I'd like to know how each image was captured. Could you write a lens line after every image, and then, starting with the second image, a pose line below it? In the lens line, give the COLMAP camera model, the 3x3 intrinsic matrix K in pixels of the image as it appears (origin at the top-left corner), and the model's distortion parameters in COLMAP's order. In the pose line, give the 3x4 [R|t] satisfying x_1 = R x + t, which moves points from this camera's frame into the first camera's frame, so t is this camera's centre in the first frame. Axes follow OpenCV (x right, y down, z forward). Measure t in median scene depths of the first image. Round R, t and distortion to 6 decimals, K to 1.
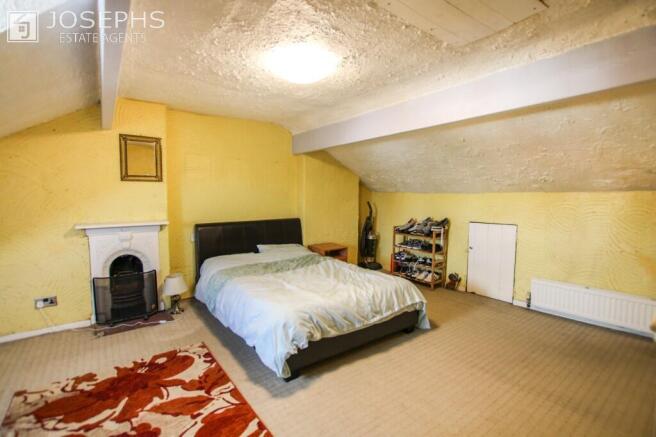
lens RADIAL K [[312.0, 0, 328.0], [0, 312.0, 218.5], [0, 0, 1]] dist [-0.033369, 0.000468]
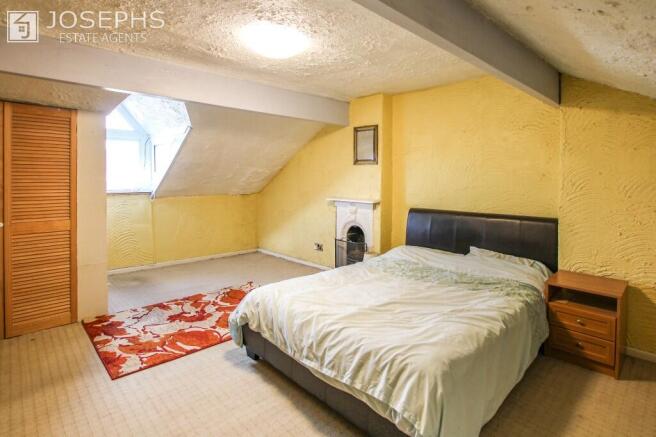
lens RADIAL K [[345.1, 0, 326.9], [0, 345.1, 180.4], [0, 0, 1]] dist [-0.036237, 0.000257]
pose [[0.099665, 0.004529, -0.995011, 0.722073], [-0.084651, 0.996403, -0.003943, -0.047391], [0.991414, 0.084622, 0.099690, 0.780824]]
